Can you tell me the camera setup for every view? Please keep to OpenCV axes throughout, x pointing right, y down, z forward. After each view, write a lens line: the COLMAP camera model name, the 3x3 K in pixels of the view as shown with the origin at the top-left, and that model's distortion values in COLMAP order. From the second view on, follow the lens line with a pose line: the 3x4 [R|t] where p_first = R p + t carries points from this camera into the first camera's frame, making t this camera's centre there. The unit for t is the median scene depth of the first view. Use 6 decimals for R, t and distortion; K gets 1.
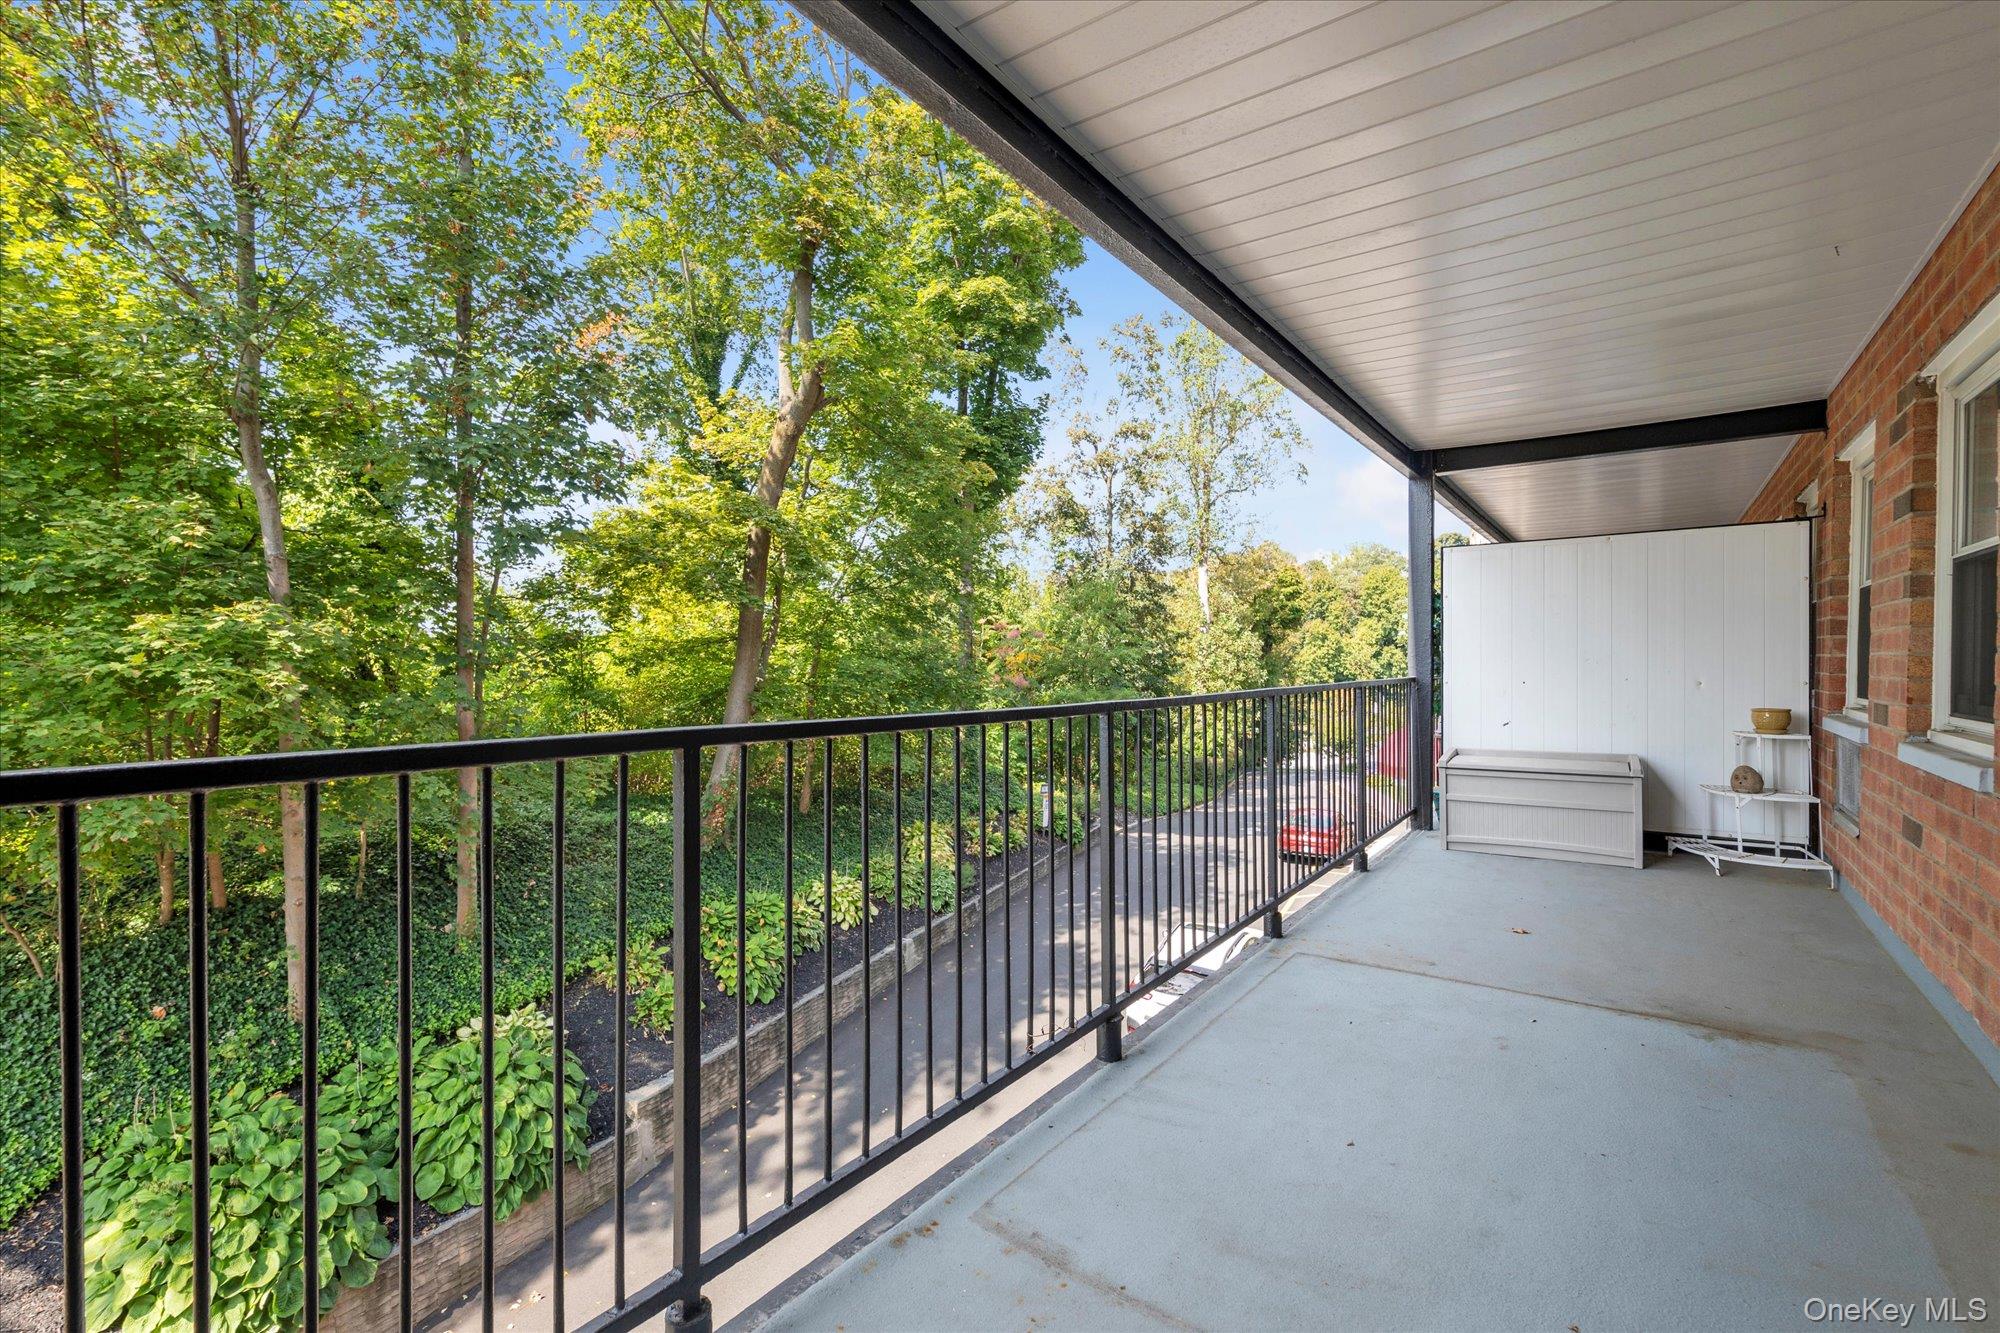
lens RADIAL K [[898.0, 0, 1000.0], [0, 898.0, 666.5], [0, 0, 1]] dist [-0.000261, -0.000125]
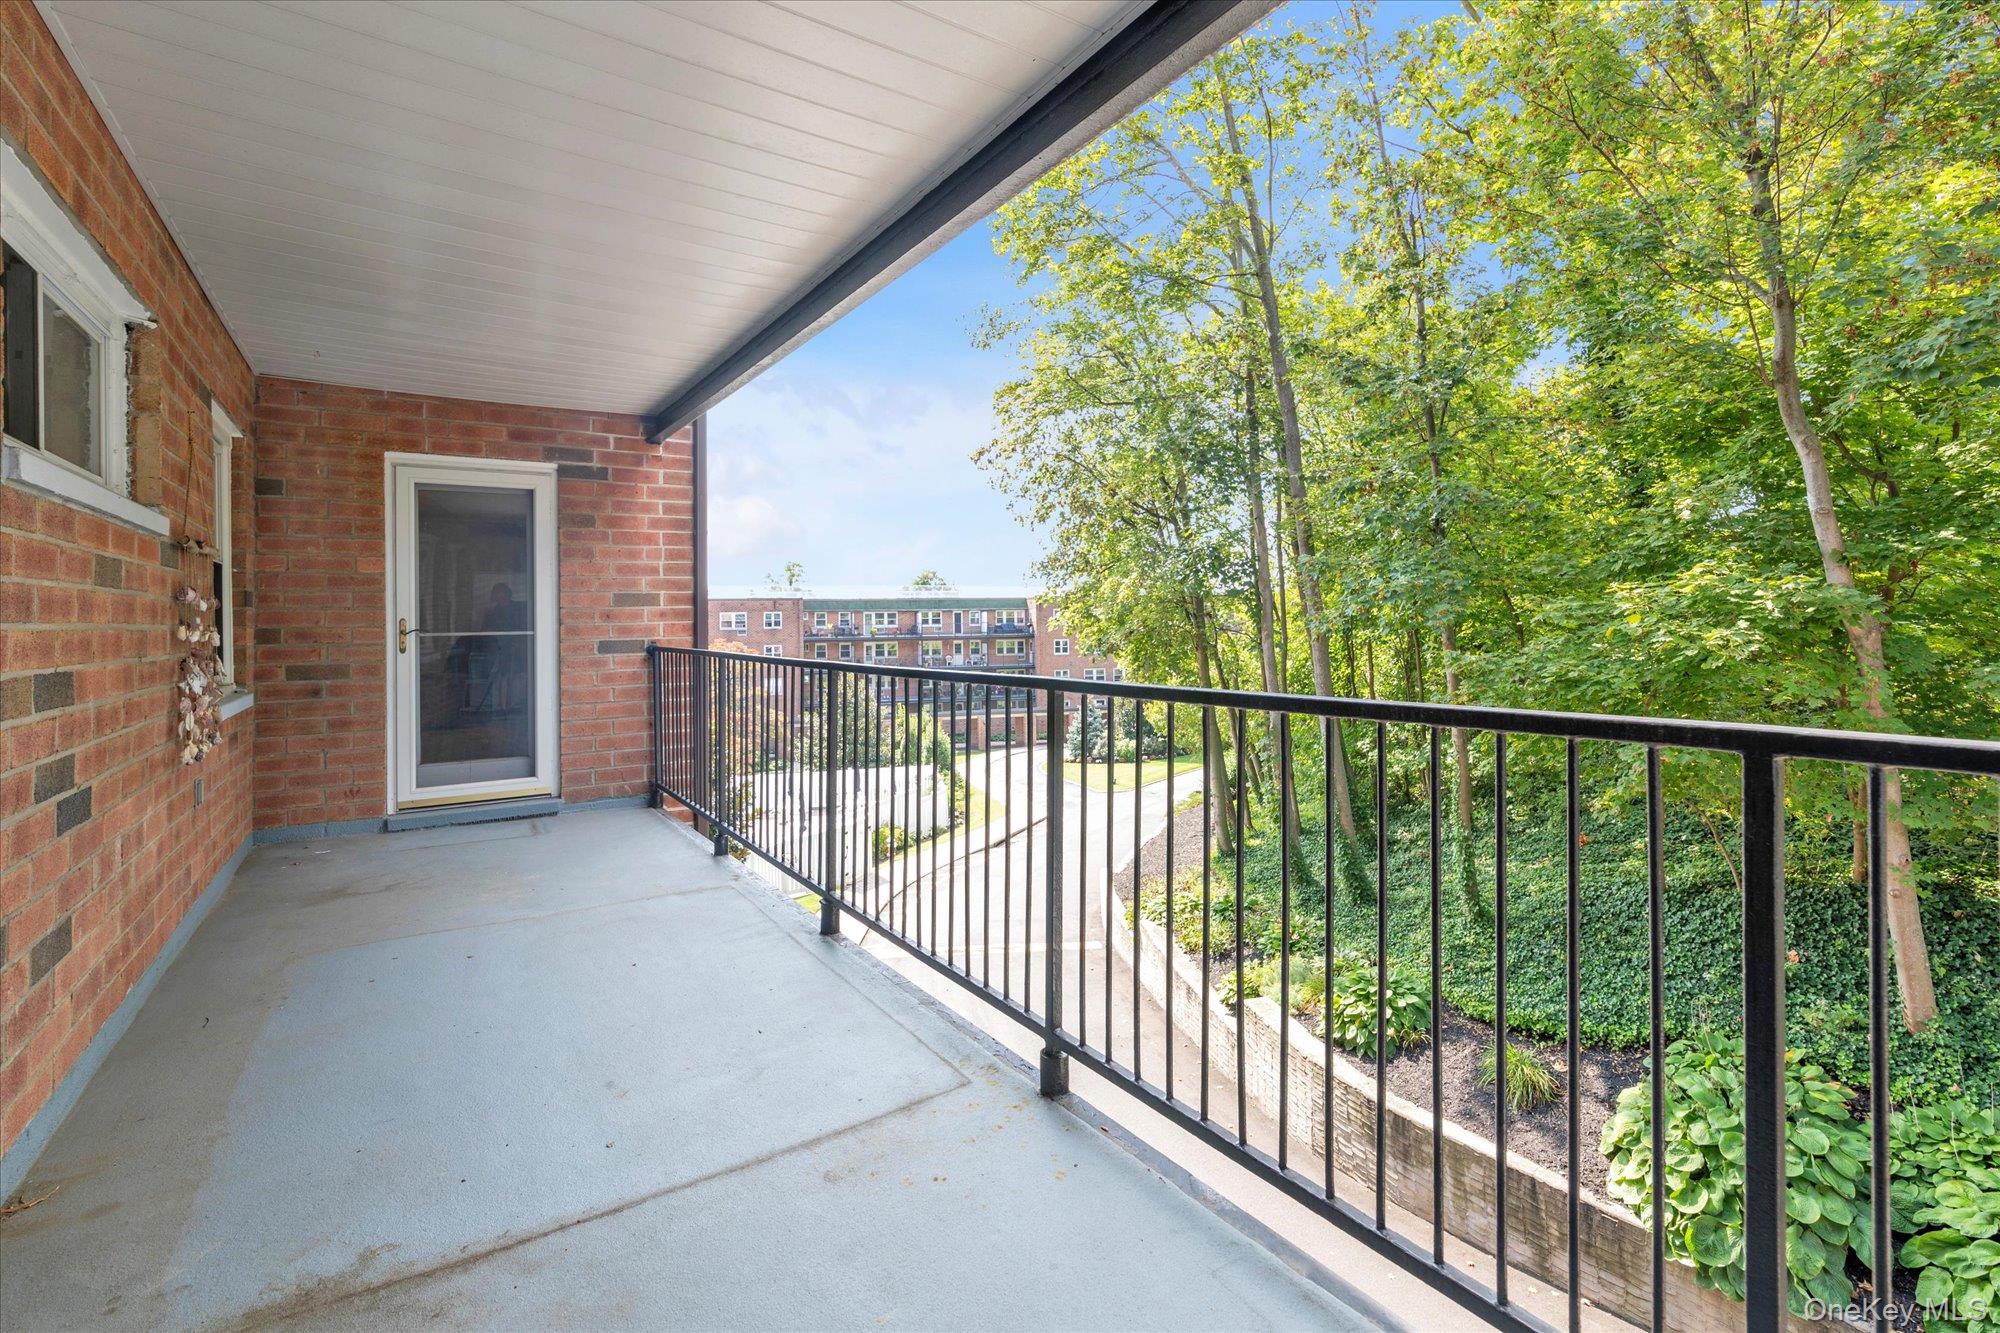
lens RADIAL K [[881.2, 0, 999.4], [0, 881.2, 640.2], [0, 0, 1]] dist [-0.000245, -0.000430]
pose [[-0.386674, 0.007207, -0.922188, 0.965695], [0.000236, 0.999970, 0.007716, -0.008609], [0.922216, 0.002766, -0.386664, 1.339631]]
